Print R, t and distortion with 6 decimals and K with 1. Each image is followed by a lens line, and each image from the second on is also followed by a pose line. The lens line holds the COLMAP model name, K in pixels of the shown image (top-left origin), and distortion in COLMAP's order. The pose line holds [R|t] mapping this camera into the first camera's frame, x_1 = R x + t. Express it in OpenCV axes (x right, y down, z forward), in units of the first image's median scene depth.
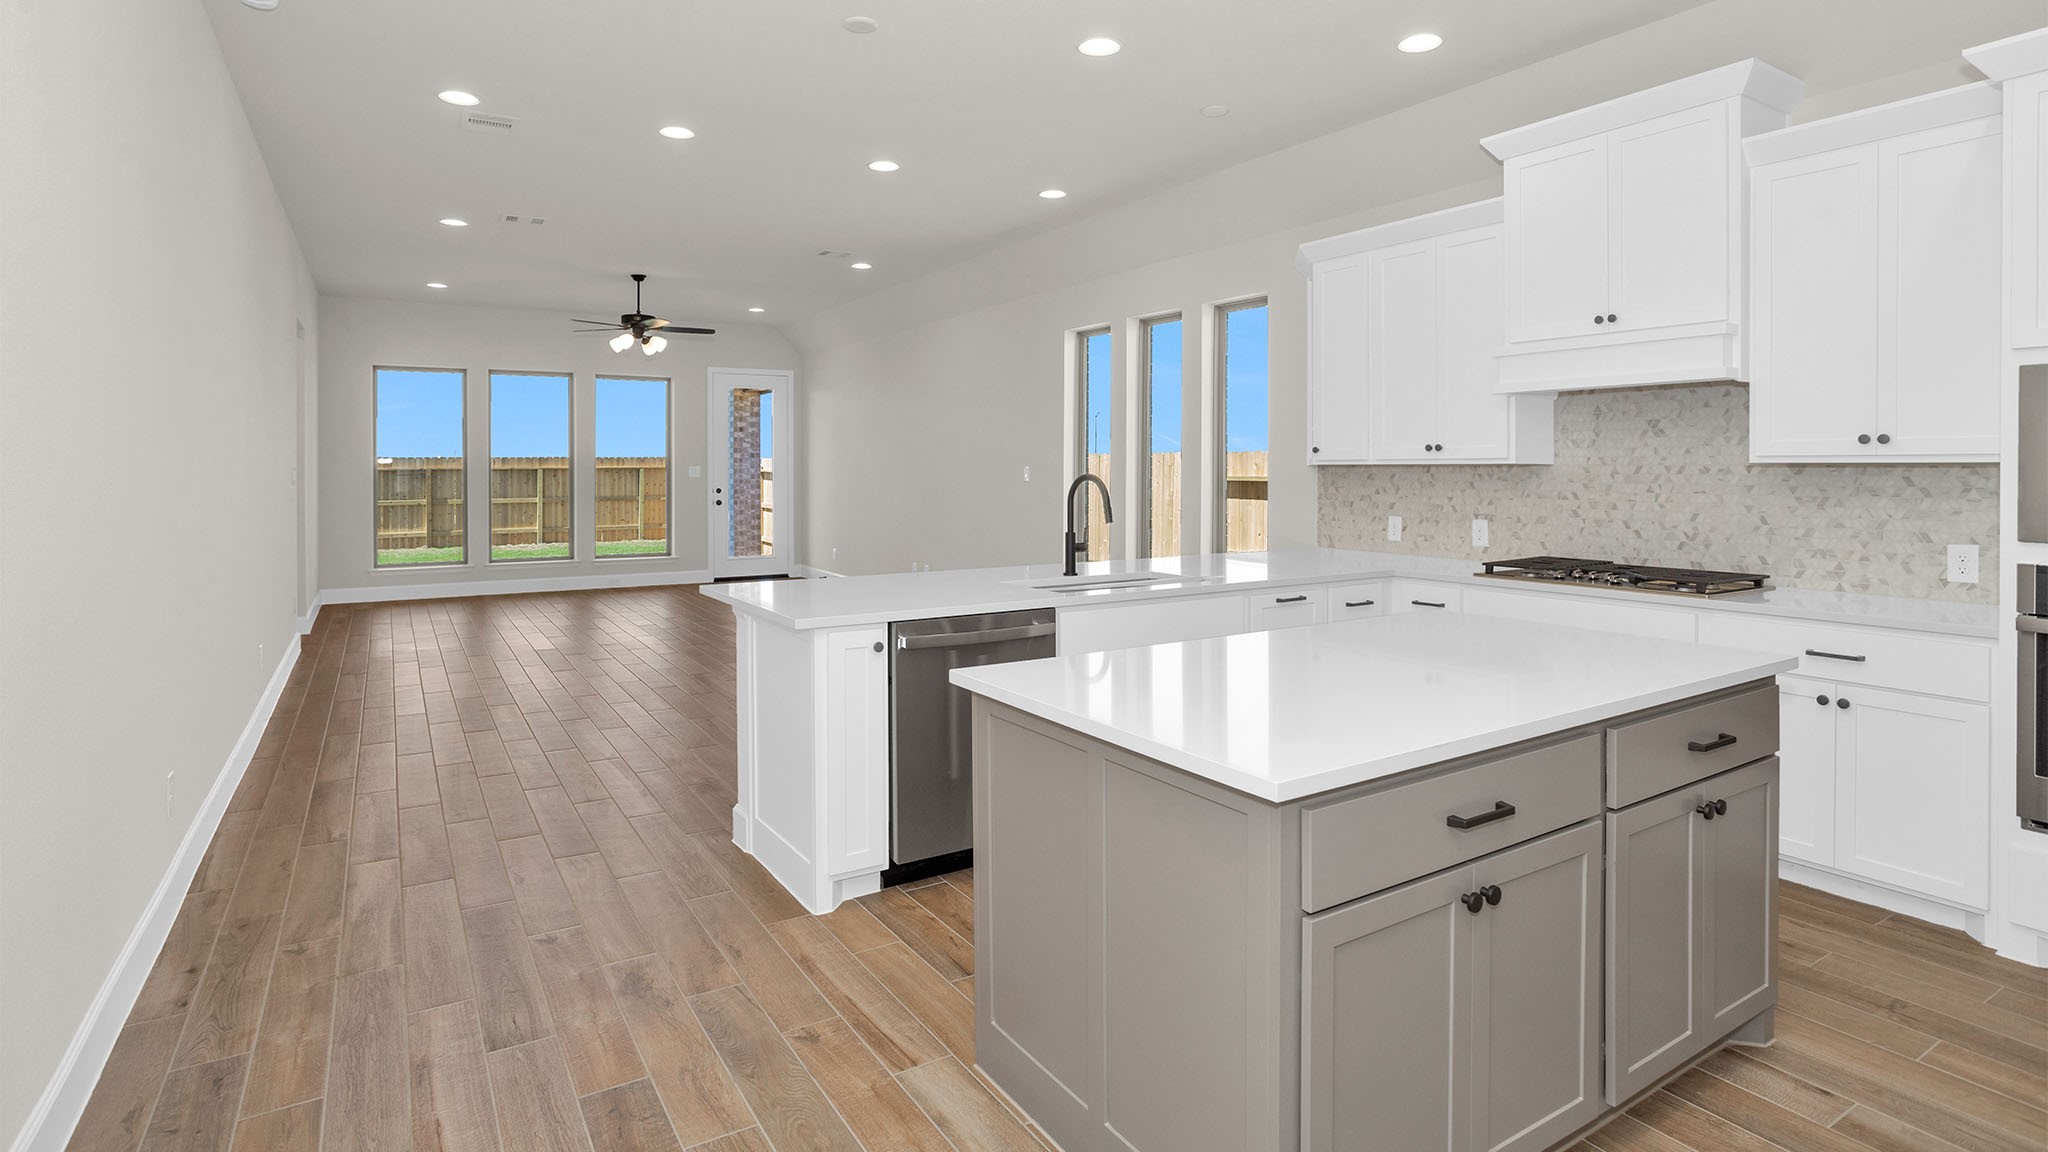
lens RADIAL K [[1051.3, 0, 983.5], [0, 1051.3, 503.8], [0, 0, 1]] dist [-0.006621, -0.000546]
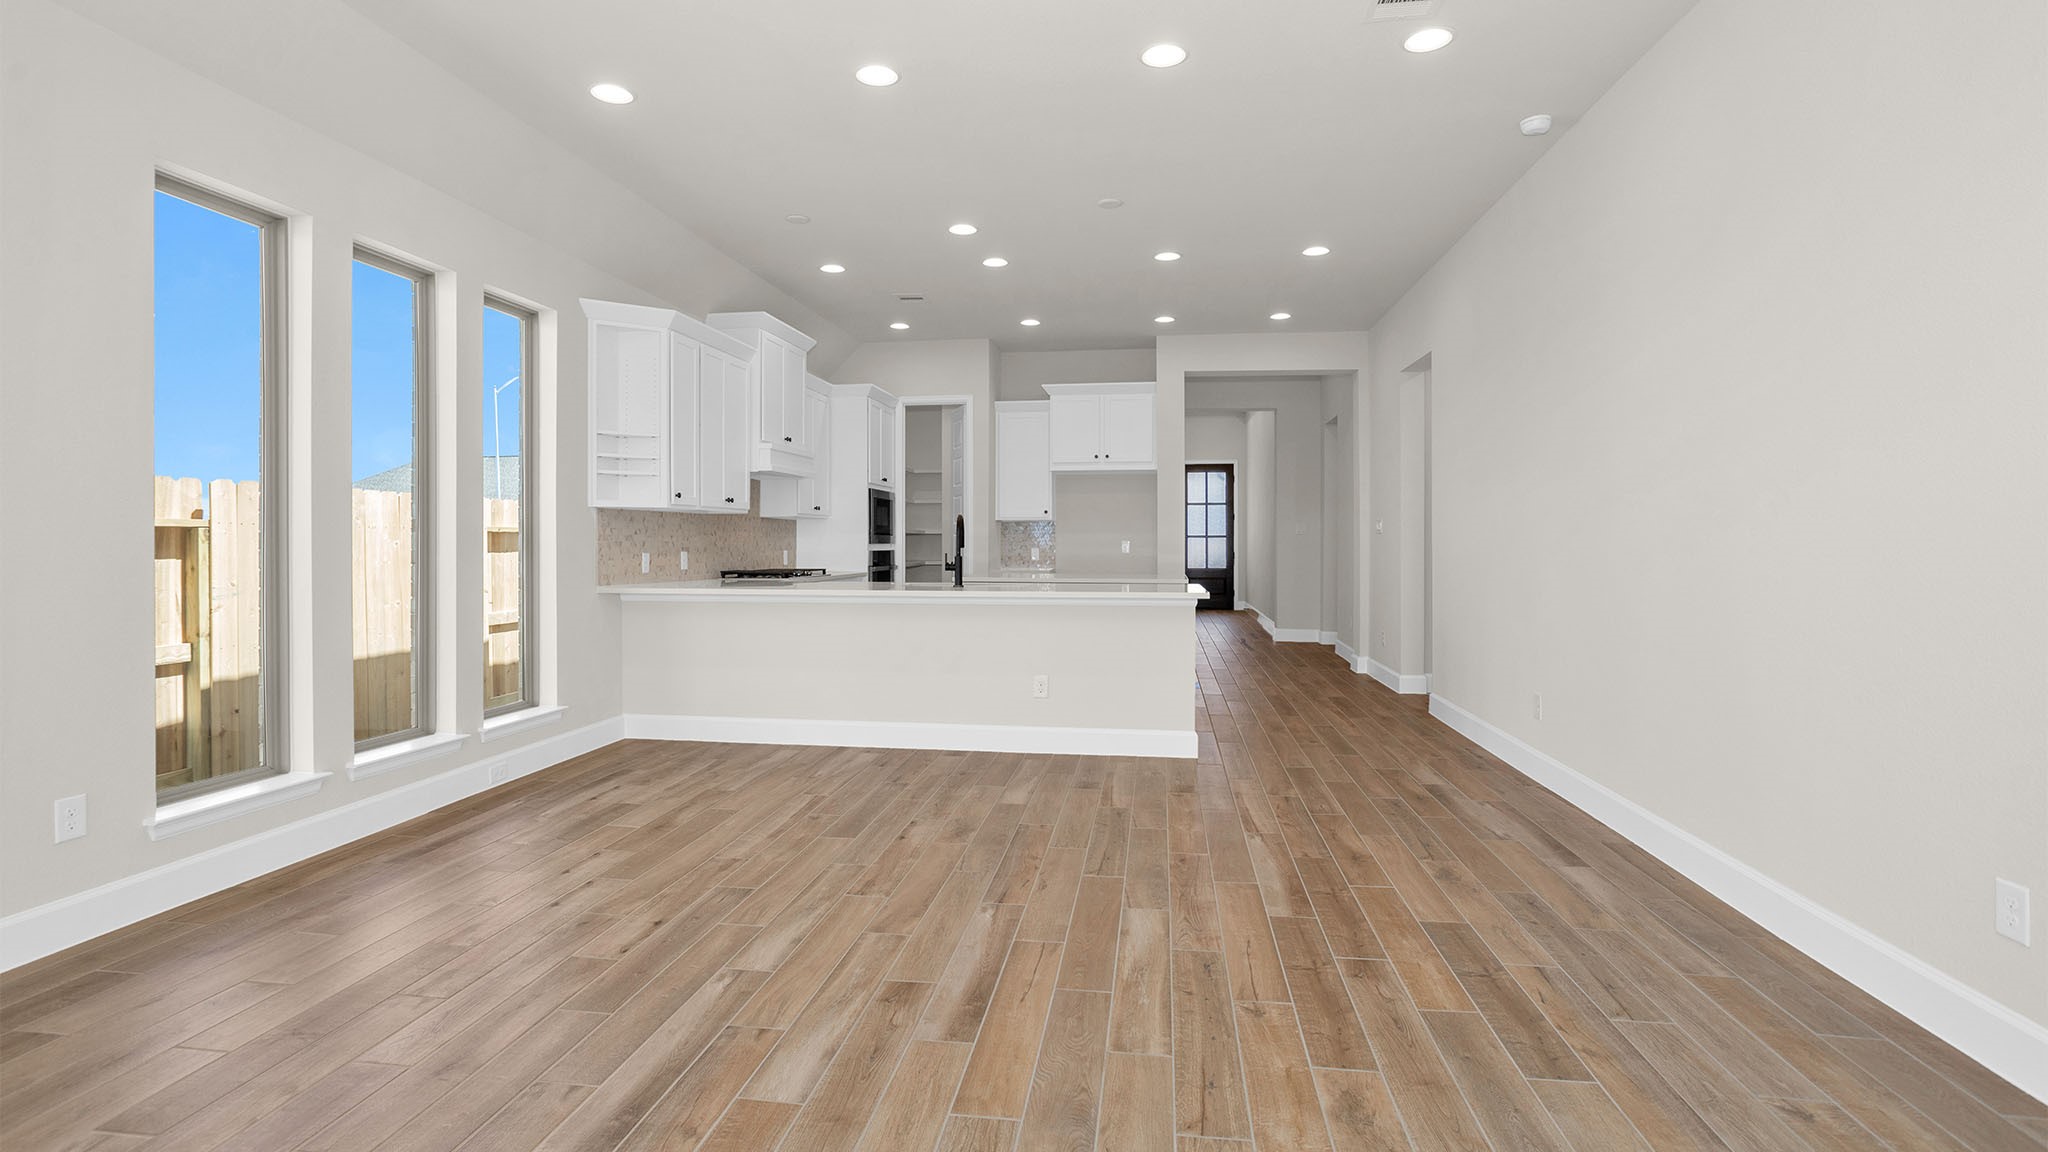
lens RADIAL K [[1052.2, 0, 1027.6], [0, 1052.2, 568.7], [0, 0, 1]] dist [-0.025711, 0.000208]
pose [[-0.804553, -0.019340, 0.593566, -0.798078], [0.017192, 0.998292, 0.055830, -0.034469], [-0.593632, 0.055123, -0.802847, 2.008589]]
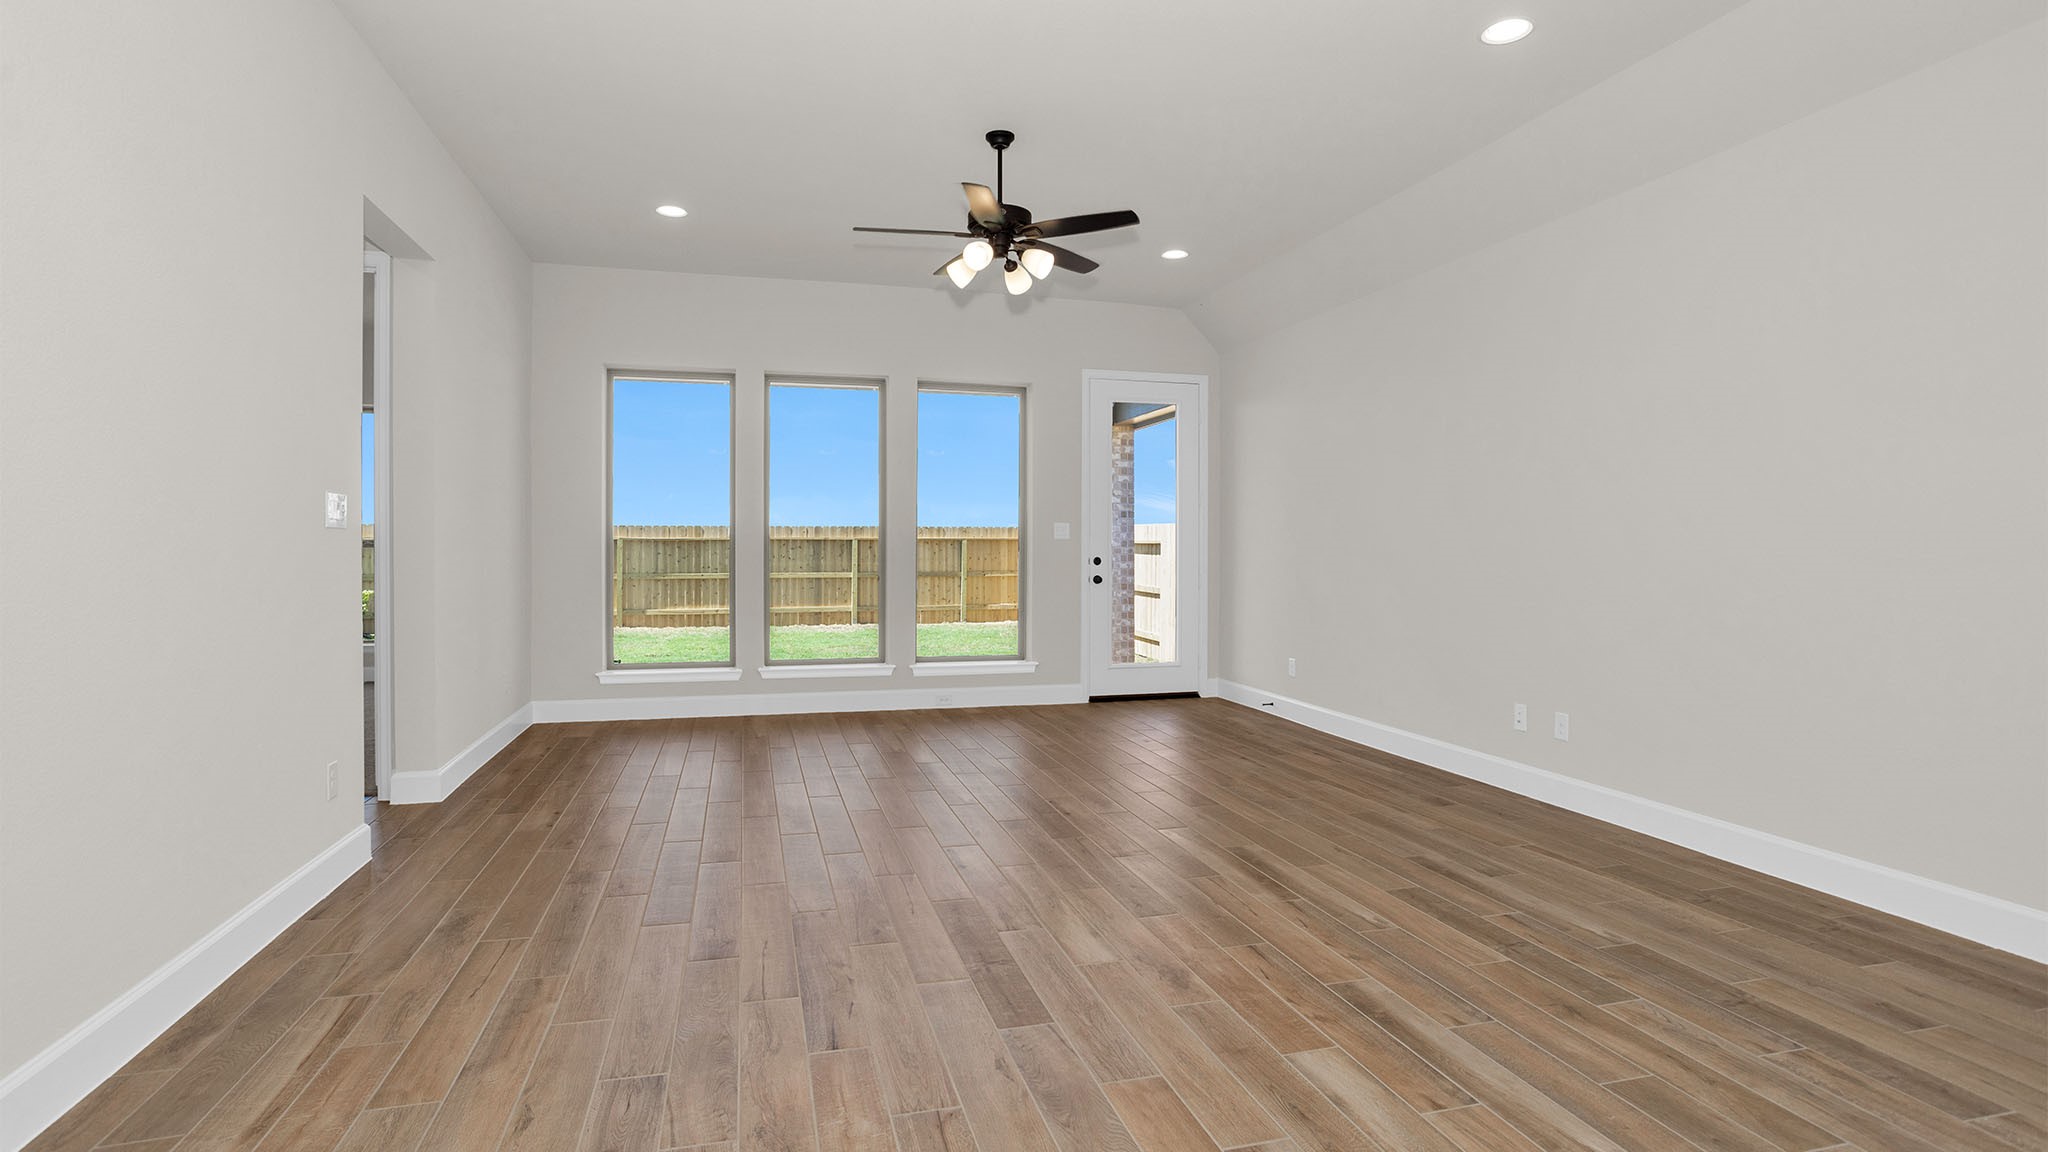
lens RADIAL K [[1052.2, 0, 1023.4], [0, 1052.2, 566.0], [0, 0, 1]] dist [-0.025711, 0.000208]
pose [[0.968849, 0.007720, -0.247532, -0.335114], [-0.011713, 0.999824, -0.014664, 0.000476], [0.247375, 0.017107, 0.968769, 0.903581]]
